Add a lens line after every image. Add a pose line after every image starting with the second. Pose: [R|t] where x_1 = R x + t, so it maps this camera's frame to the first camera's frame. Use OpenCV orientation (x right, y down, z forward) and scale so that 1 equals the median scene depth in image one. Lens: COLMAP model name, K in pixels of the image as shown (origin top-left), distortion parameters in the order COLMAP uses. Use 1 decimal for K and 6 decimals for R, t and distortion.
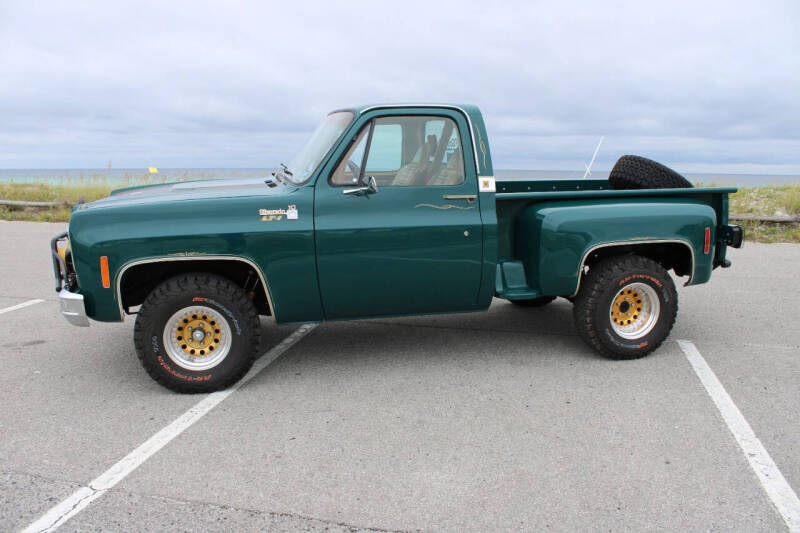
lens RADIAL K [[659.8, 0, 397.5], [0, 659.8, 264.9], [0, 0, 1]] dist [-0.160883, 0.141468]
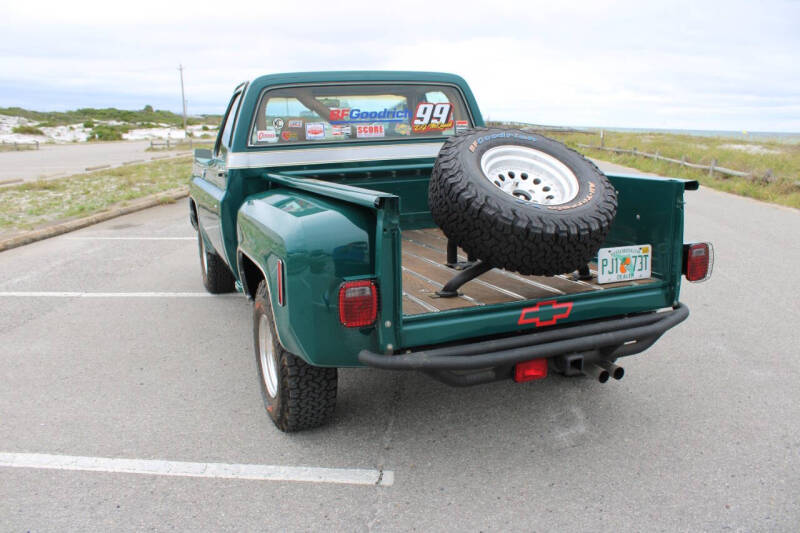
lens RADIAL K [[659.8, 0, 398.2], [0, 659.8, 269.2], [0, 0, 1]] dist [-0.160883, 0.141468]
pose [[0.159669, 0.211368, -0.964277, 1.167808], [-0.153545, 0.970238, 0.187251, -0.191253], [0.975156, 0.118161, 0.187371, 1.111396]]
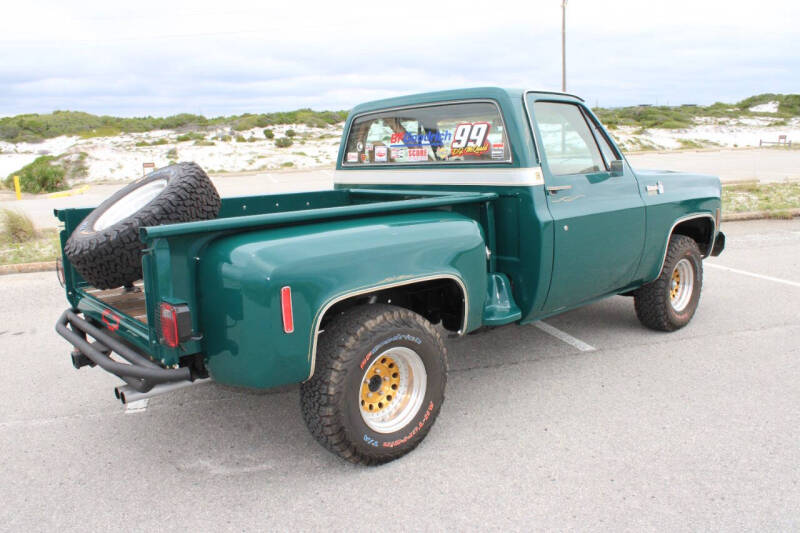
lens RADIAL K [[659.8, 0, 396.8], [0, 659.8, 269.6], [0, 0, 1]] dist [-0.160883, 0.141468]
pose [[-0.882082, 0.117876, -0.456110, 0.625057], [-0.047001, 0.941339, 0.334174, -0.377552], [0.468745, 0.316206, -0.824798, 2.141522]]
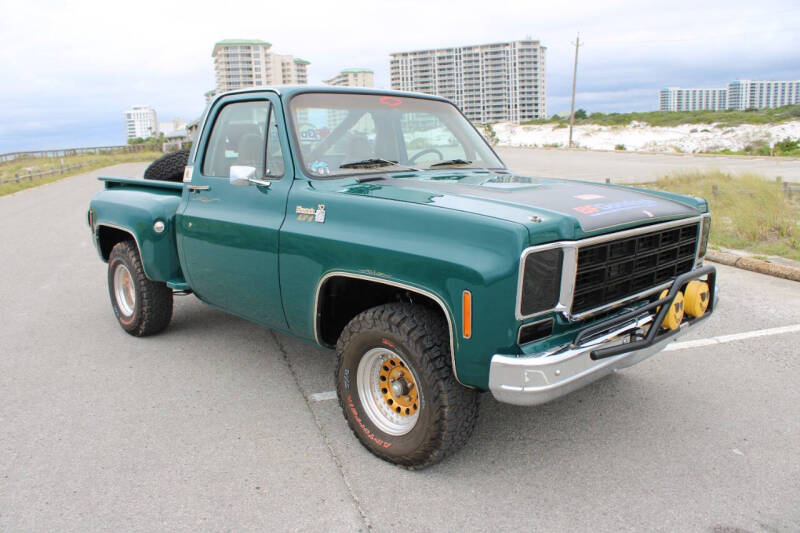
lens RADIAL K [[659.8, 0, 395.0], [0, 659.8, 261.9], [0, 0, 1]] dist [-0.160883, 0.141468]
pose [[-0.515650, -0.150693, 0.843443, -0.992072], [0.162099, 0.949475, 0.268738, -0.297356], [-0.841326, 0.275296, -0.465170, 1.690278]]
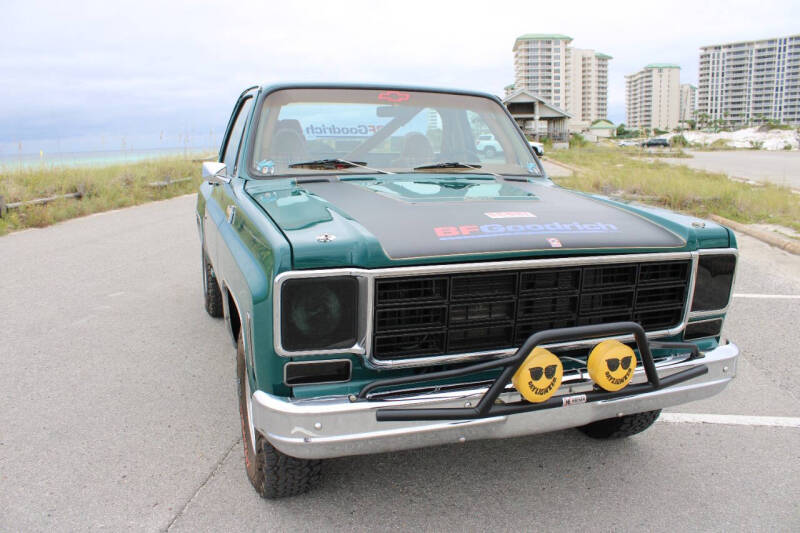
lens RADIAL K [[659.8, 0, 403.0], [0, 659.8, 265.5], [0, 0, 1]] dist [-0.160883, 0.141468]
pose [[-0.114561, -0.193188, 0.974451, -1.042103], [0.170114, 0.962605, 0.210839, -0.226166], [-0.978742, 0.189922, -0.077413, 1.272265]]
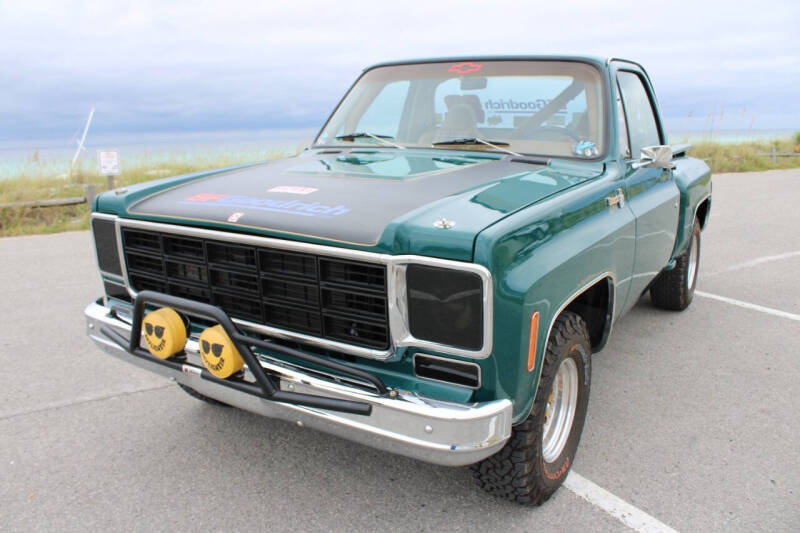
lens RADIAL K [[659.8, 0, 397.8], [0, 659.8, 265.7], [0, 0, 1]] dist [-0.160883, 0.141468]
pose [[0.714872, -0.163479, 0.679877, -0.798356], [0.131878, 0.986359, 0.098507, -0.104495], [-0.686707, 0.019241, 0.726680, 0.624127]]
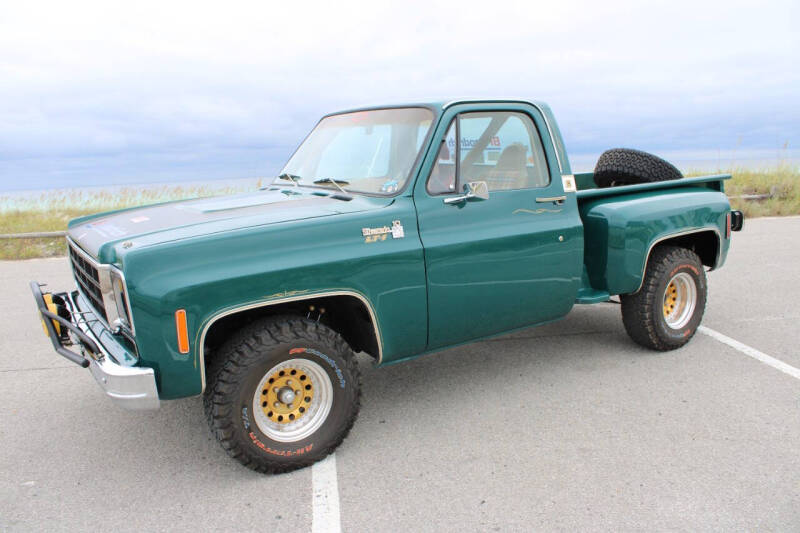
lens RADIAL K [[659.8, 0, 397.3], [0, 659.8, 265.8], [0, 0, 1]] dist [-0.160883, 0.141468]
pose [[0.941137, -0.096122, 0.324070, -0.413760], [0.098321, 0.995108, 0.009625, -0.040686], [-0.323410, 0.022804, 0.945984, 0.212197]]
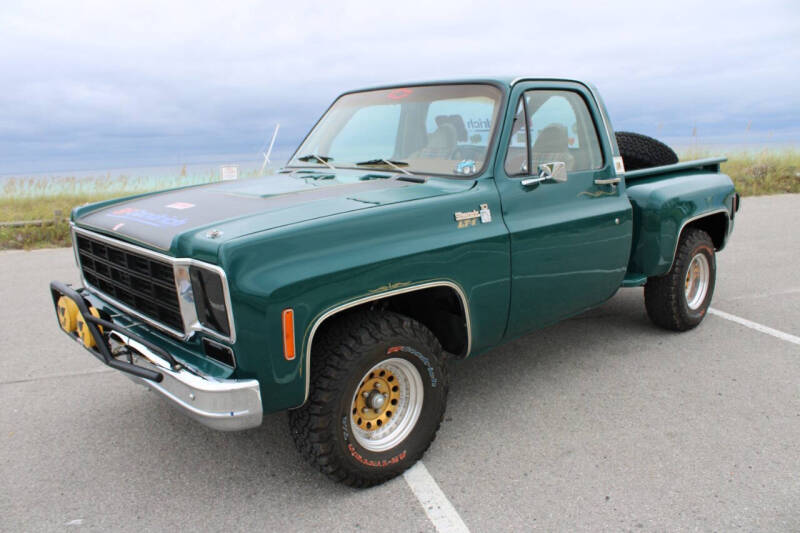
lens RADIAL K [[659.8, 0, 399.0], [0, 659.8, 265.6], [0, 0, 1]] dist [-0.160883, 0.141468]
pose [[0.874216, -0.125782, 0.468963, -0.587412], [0.118142, 0.991939, 0.045817, -0.063608], [-0.470945, 0.015350, 0.882029, 0.358945]]
